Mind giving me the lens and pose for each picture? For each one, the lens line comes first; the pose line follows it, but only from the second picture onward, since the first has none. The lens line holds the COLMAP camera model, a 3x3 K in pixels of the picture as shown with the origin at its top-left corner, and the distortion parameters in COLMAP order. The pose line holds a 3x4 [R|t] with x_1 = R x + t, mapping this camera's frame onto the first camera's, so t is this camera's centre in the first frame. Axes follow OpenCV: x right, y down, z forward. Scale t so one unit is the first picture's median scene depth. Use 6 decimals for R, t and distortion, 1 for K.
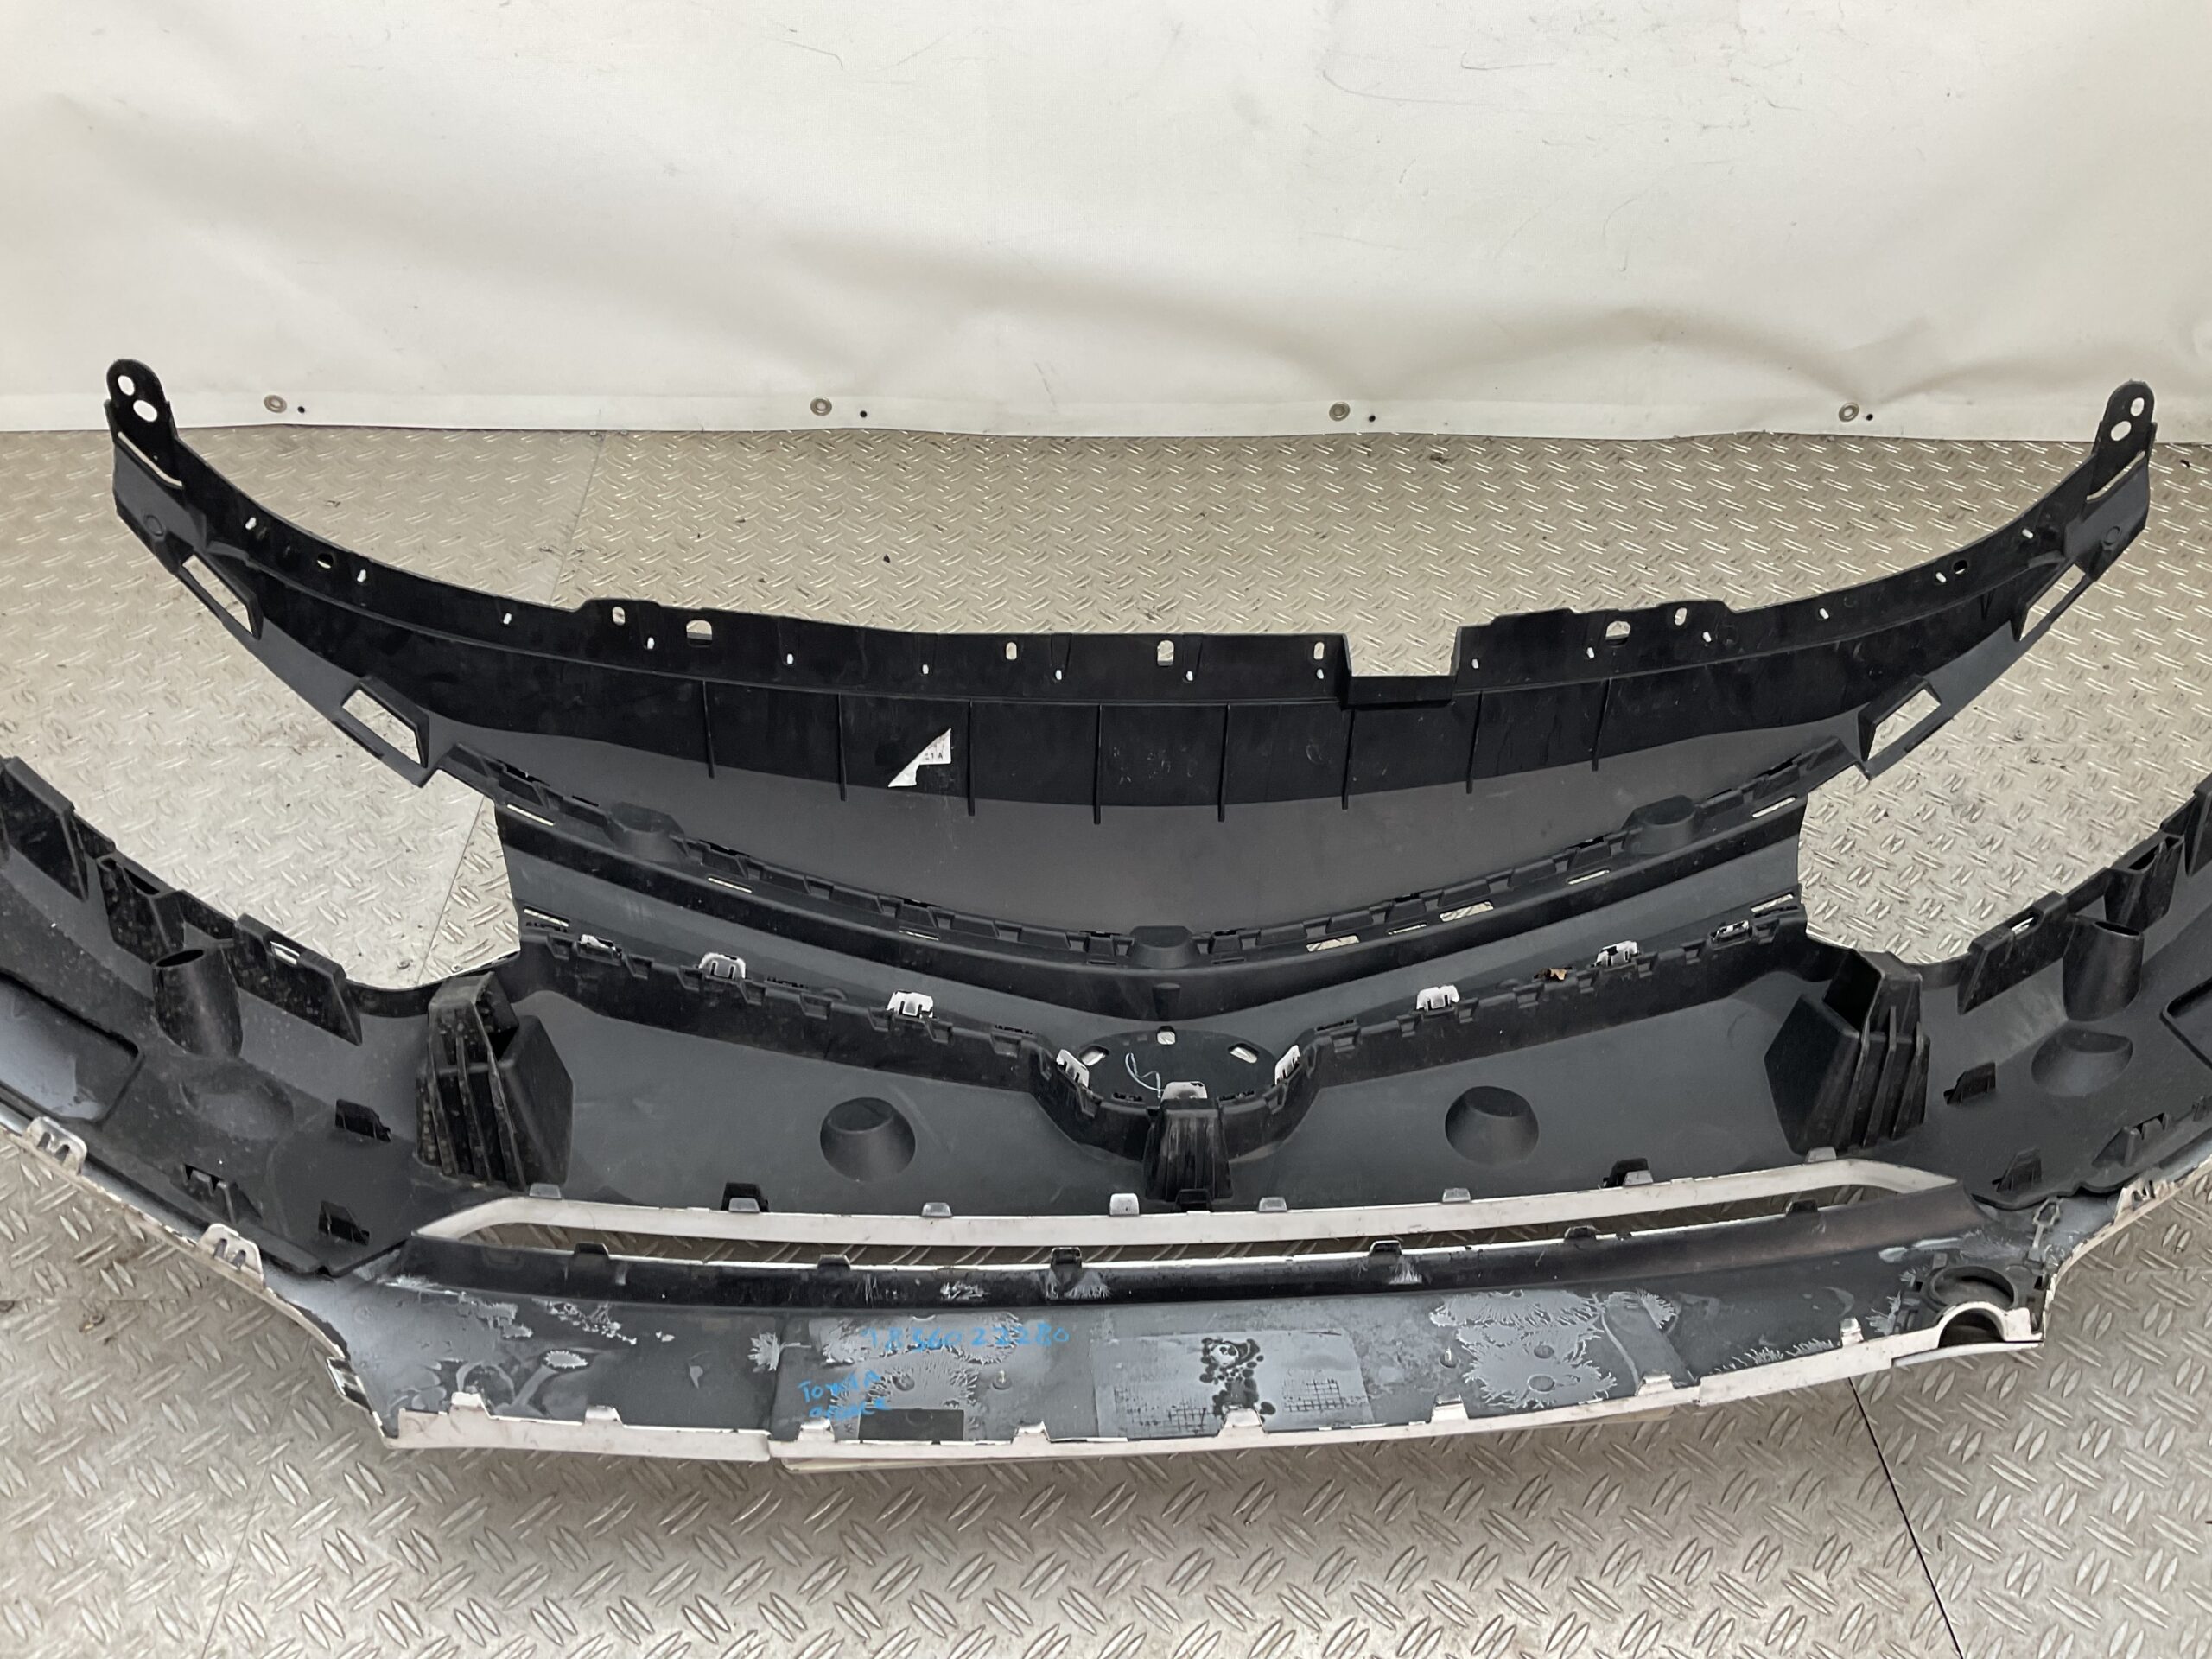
lens RADIAL K [[1813.7, 0, 1094.6], [0, 1813.7, 818.1], [0, 0, 1]] dist [0.045193, -0.076231]
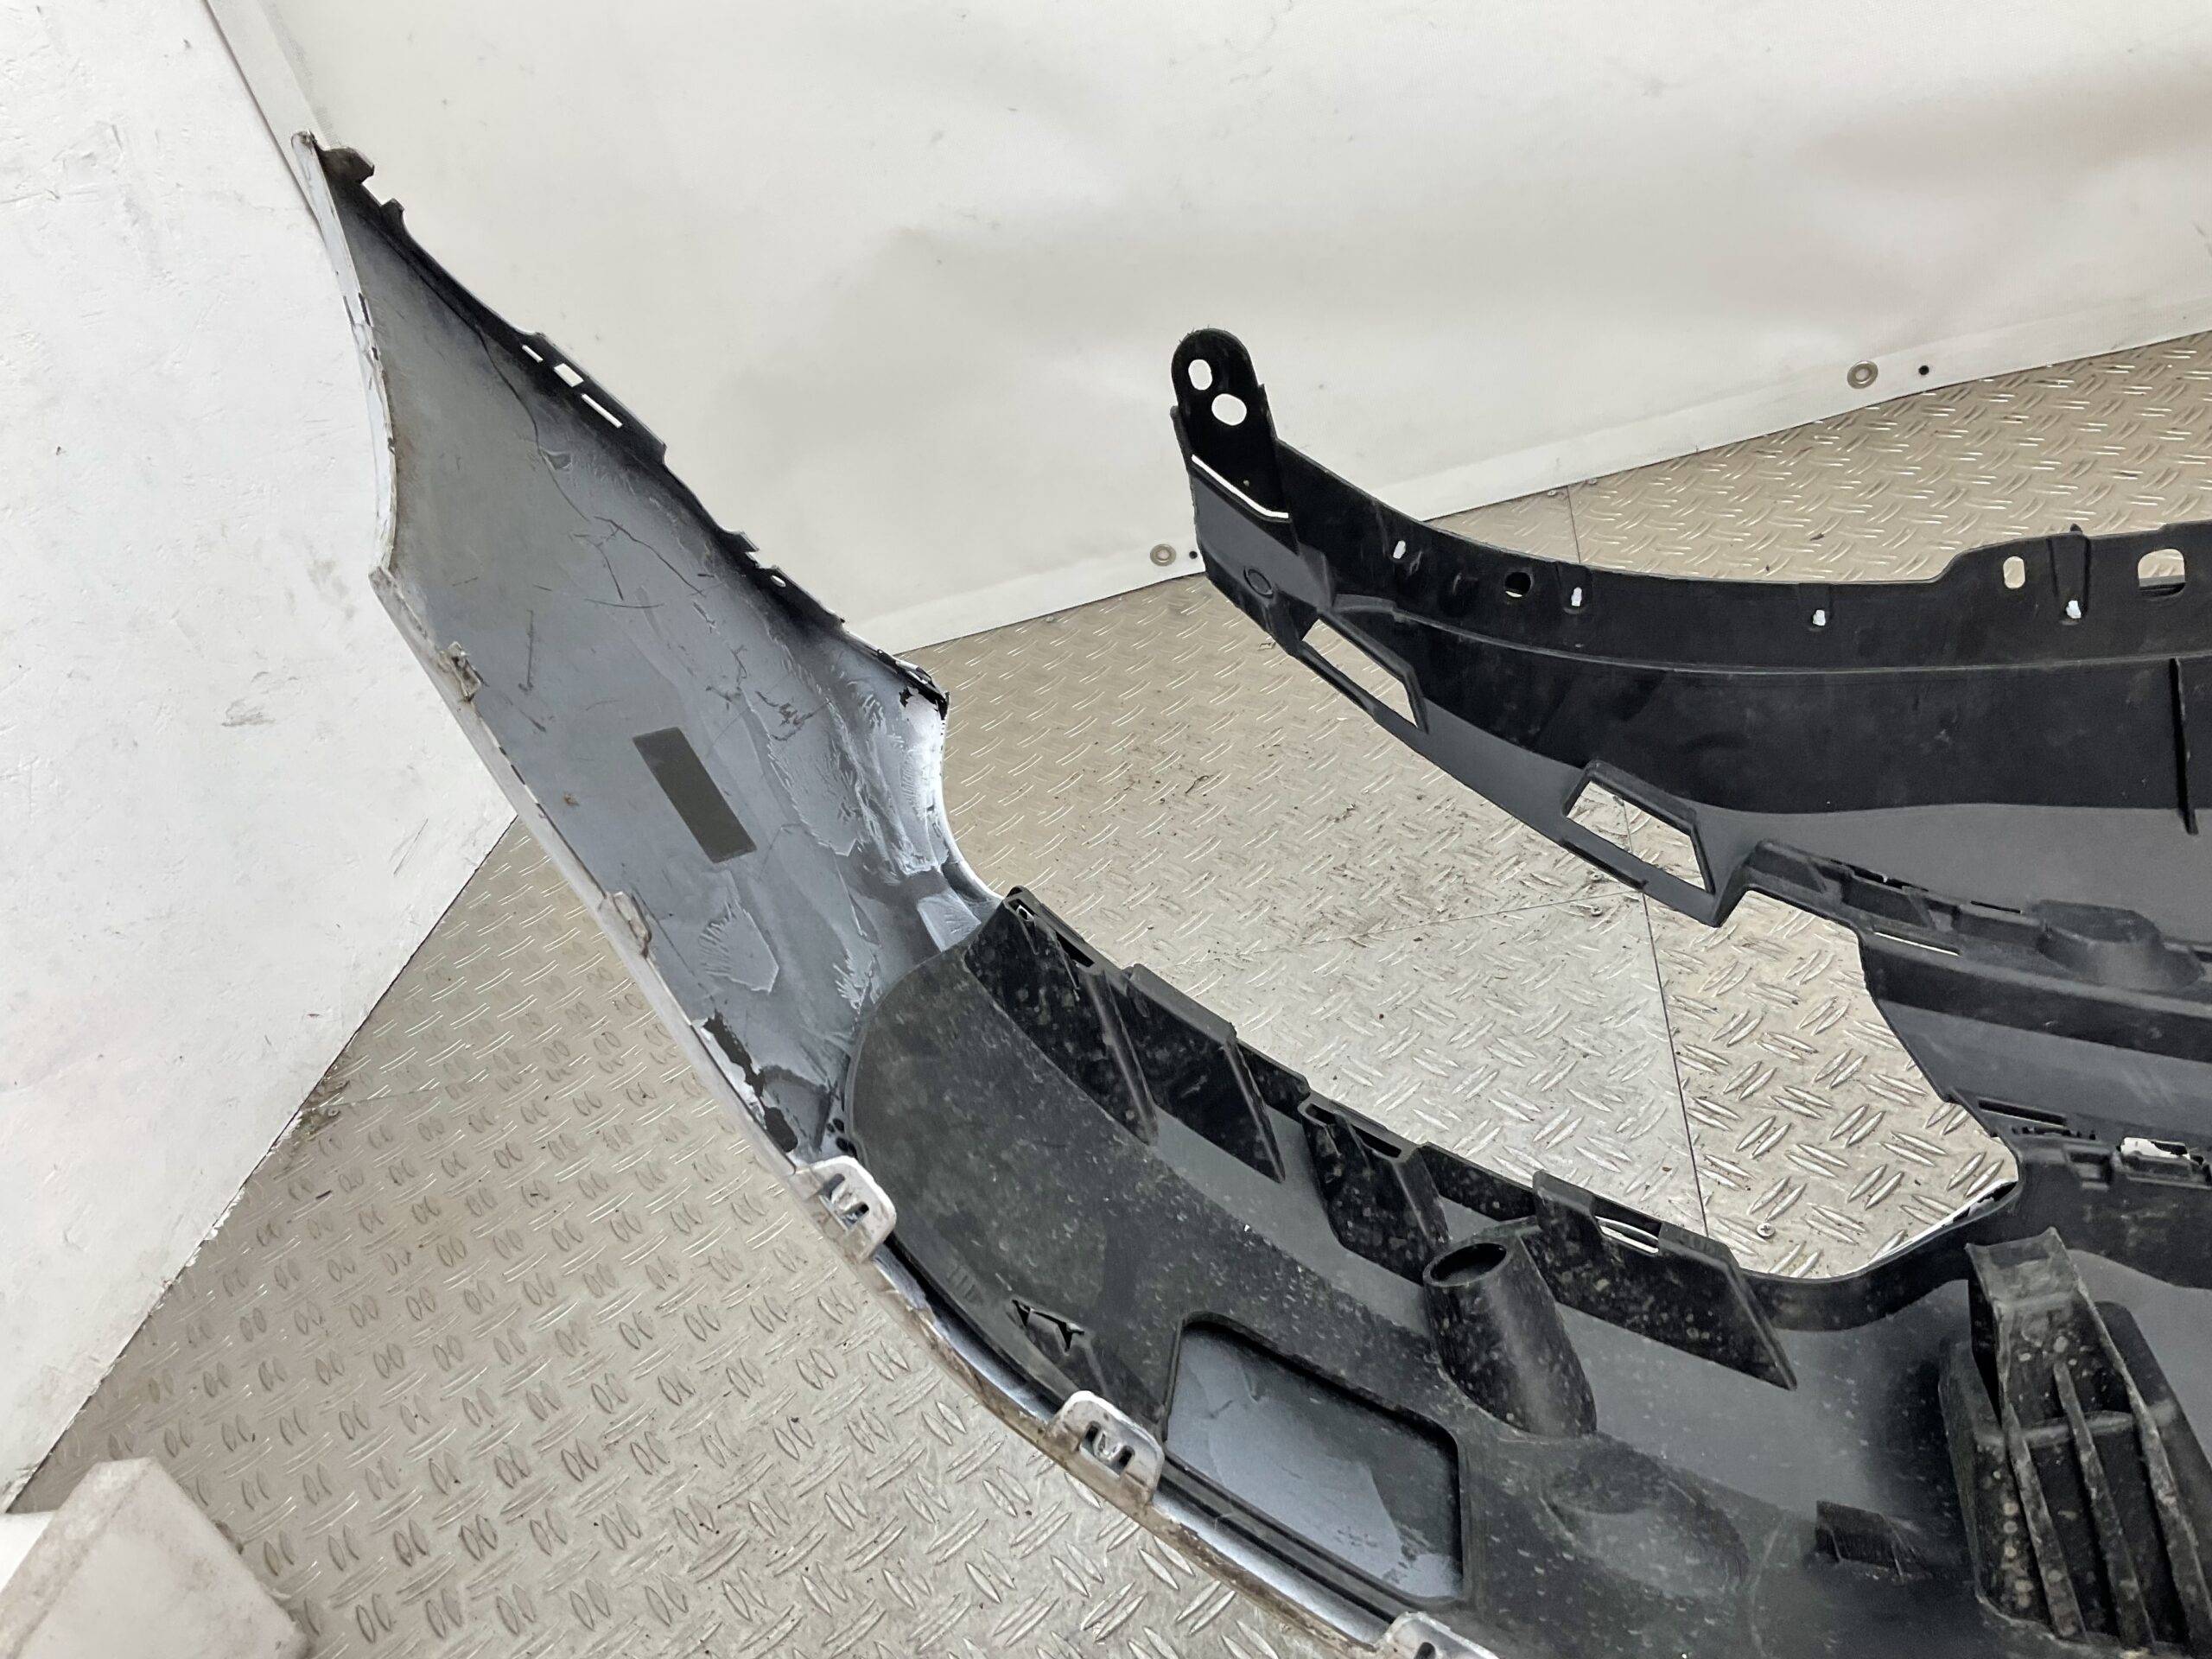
lens RADIAL K [[1778.1, 0, 1104.9], [0, 1778.1, 835.2], [0, 0, 1]] dist [0.180006, -0.270985]
pose [[0.927865, -0.188851, -0.321562, -0.347562], [0.152795, 0.979112, -0.134138, 0.002819], [0.340177, 0.075329, 0.937339, 0.361356]]
